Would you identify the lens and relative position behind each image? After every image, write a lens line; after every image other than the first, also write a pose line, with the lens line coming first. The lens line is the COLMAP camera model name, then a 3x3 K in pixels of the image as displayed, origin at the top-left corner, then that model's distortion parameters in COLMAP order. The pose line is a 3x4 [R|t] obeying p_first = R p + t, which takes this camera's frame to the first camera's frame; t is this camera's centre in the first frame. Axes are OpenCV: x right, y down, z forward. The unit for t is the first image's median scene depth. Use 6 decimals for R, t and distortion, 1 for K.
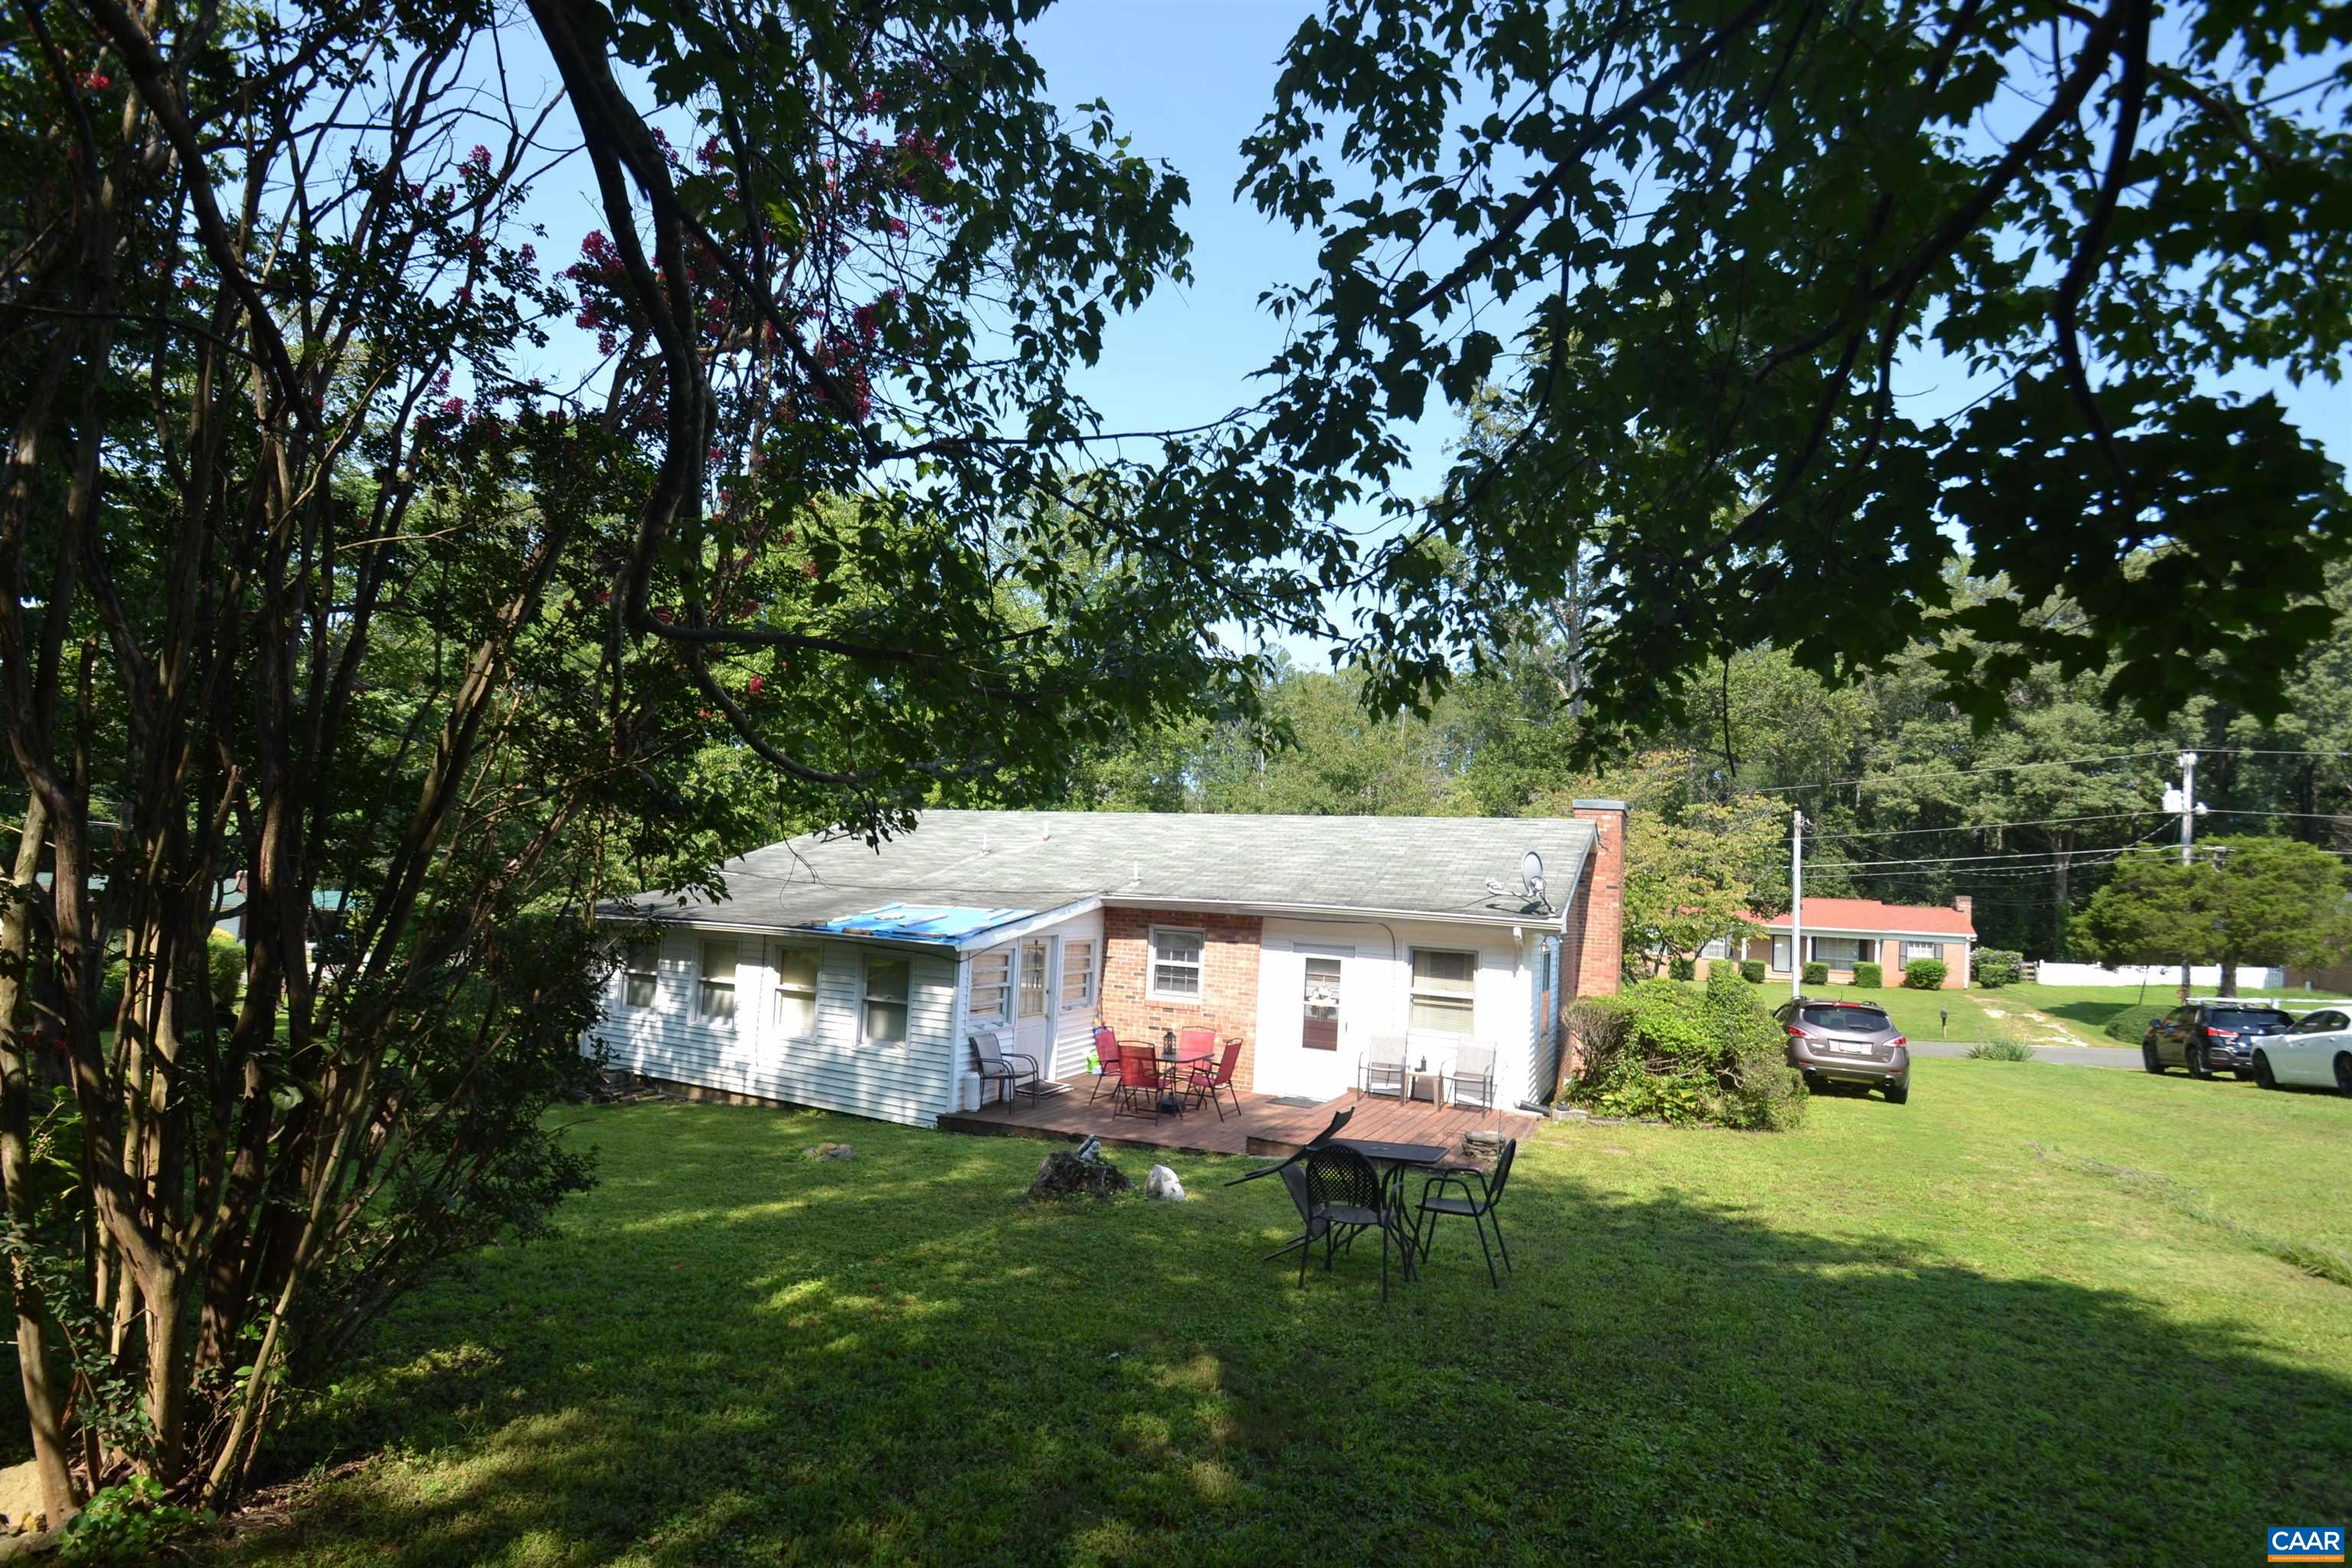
lens RADIAL K [[1070.7, 0, 1160.4], [0, 1070.7, 821.9], [0, 0, 1]] dist [-0.002274, -0.006218]
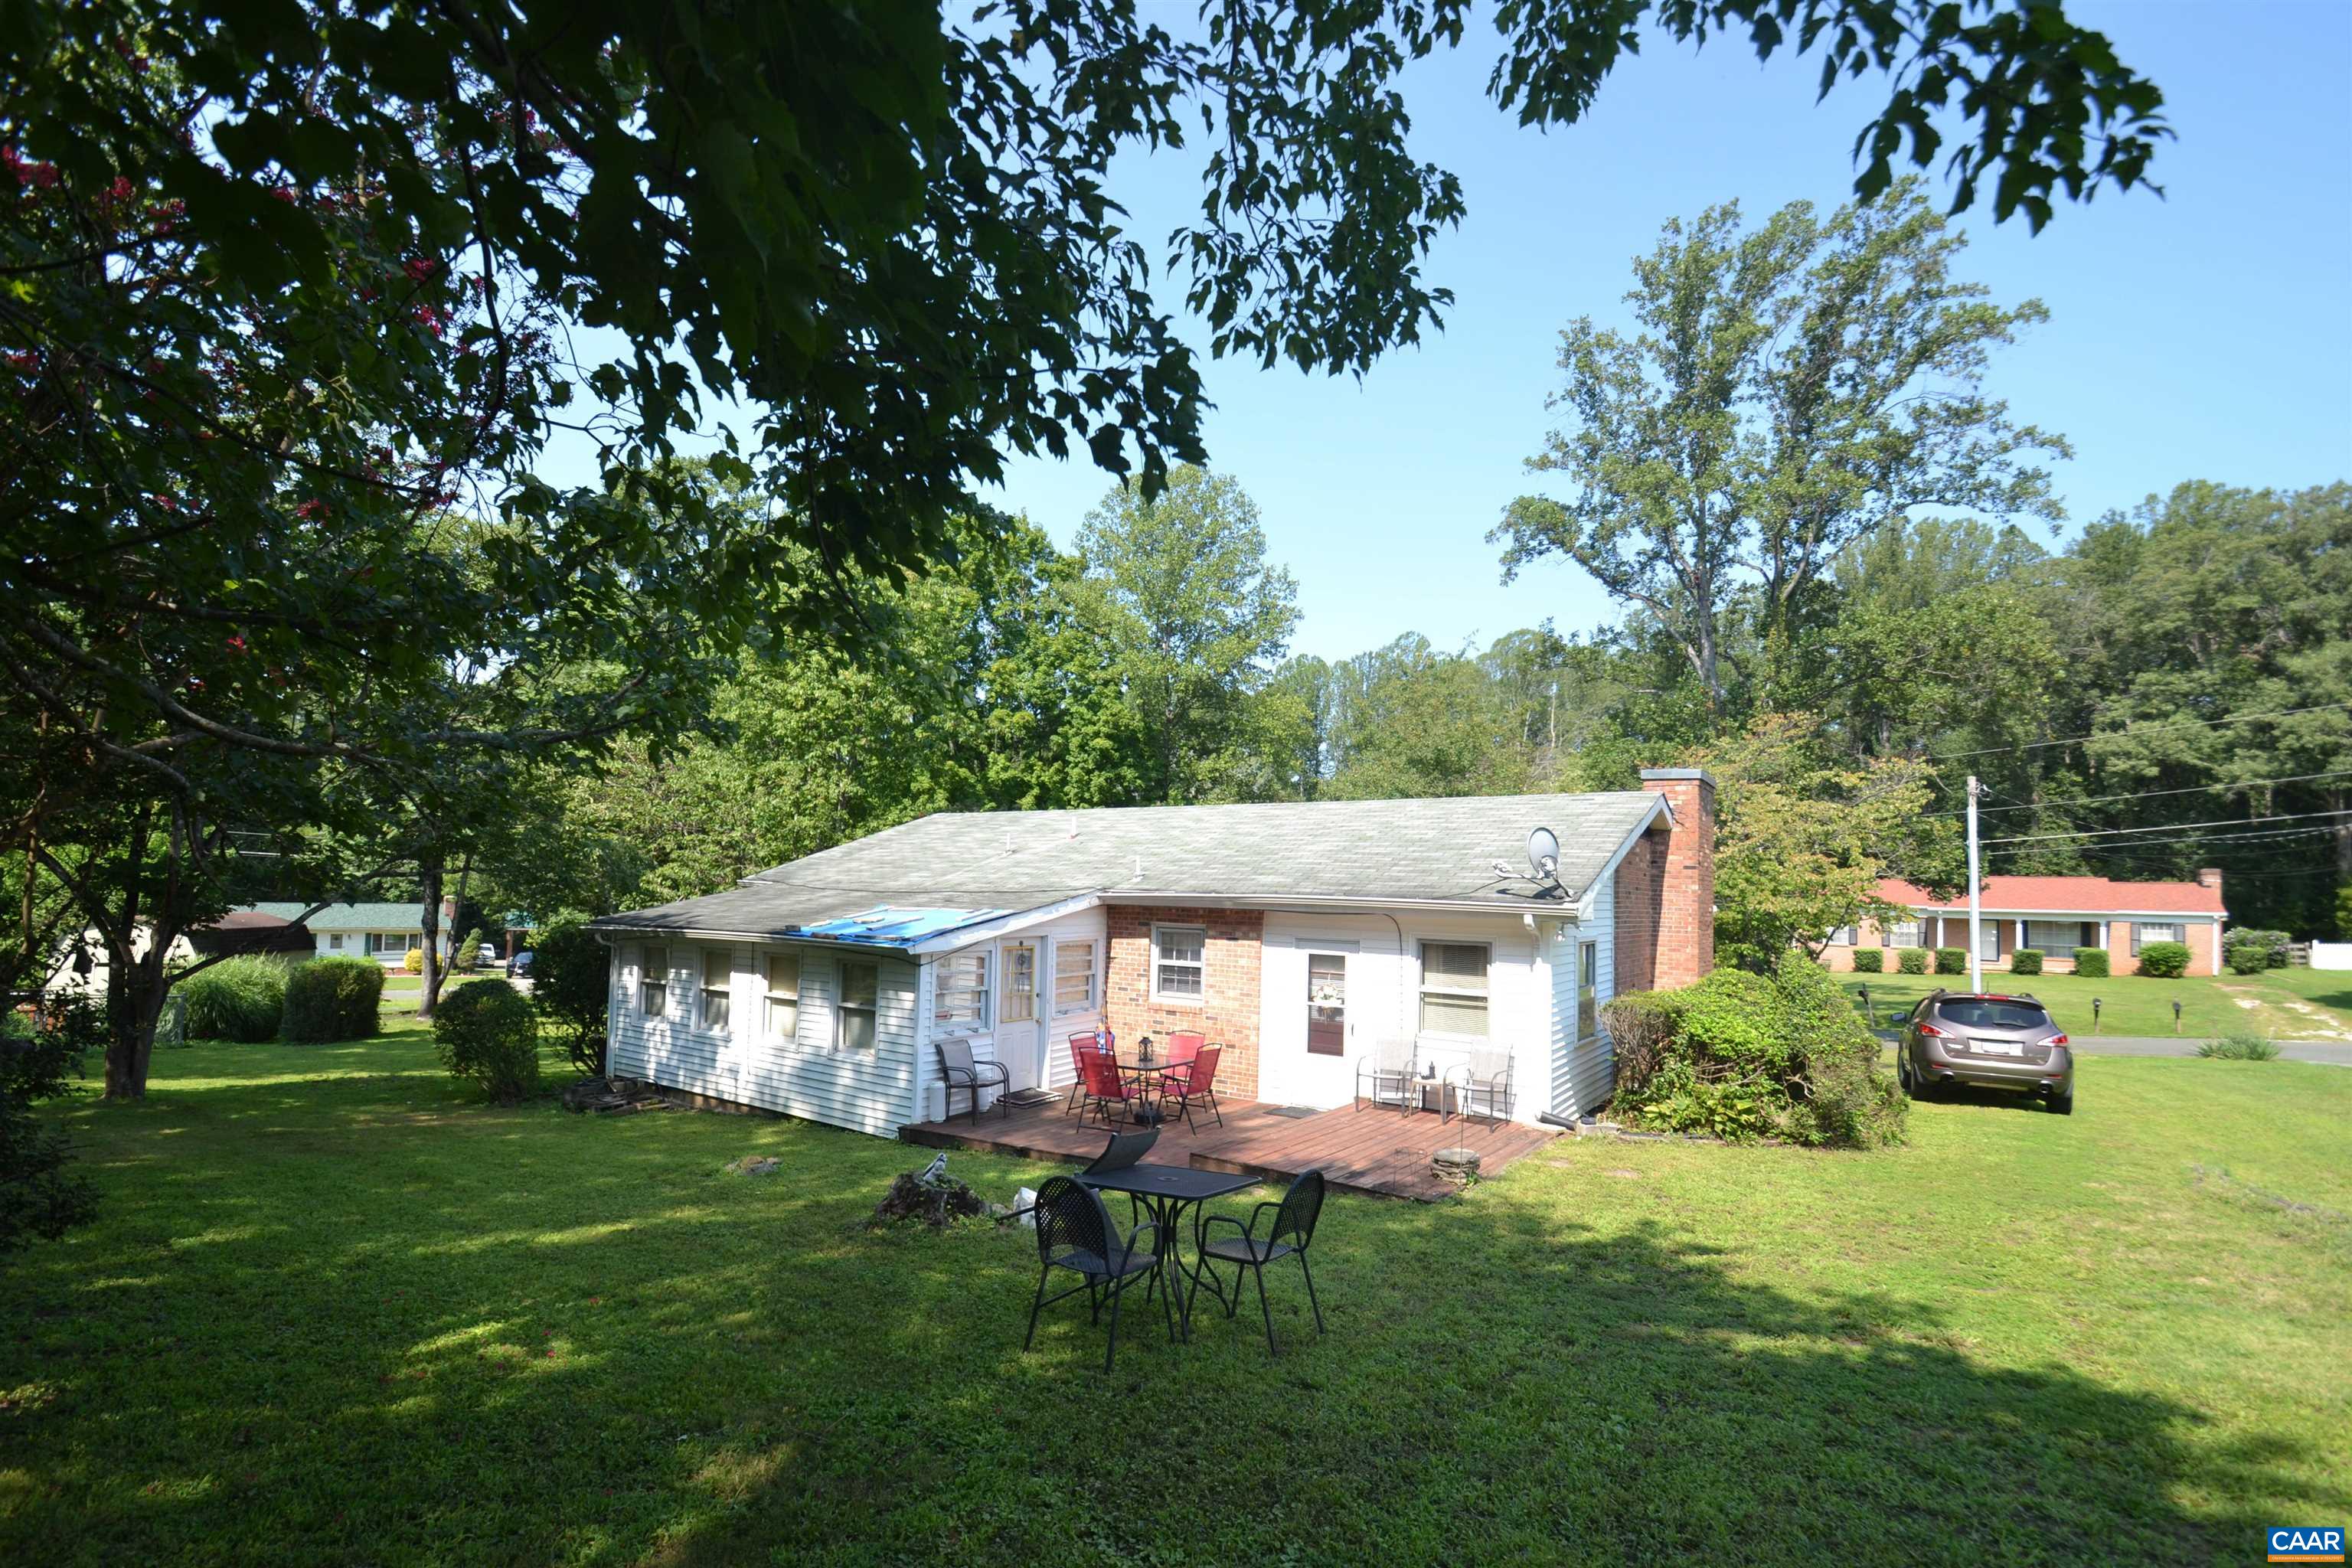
lens RADIAL K [[1070.7, 0, 1171.2], [0, 1070.7, 820.9], [0, 0, 1]] dist [-0.002274, -0.006218]
pose [[0.988502, -0.037104, -0.146585, 0.156853], [0.036750, 0.999311, -0.005126, 0.013931], [0.146675, -0.000320, 0.989185, 0.080562]]
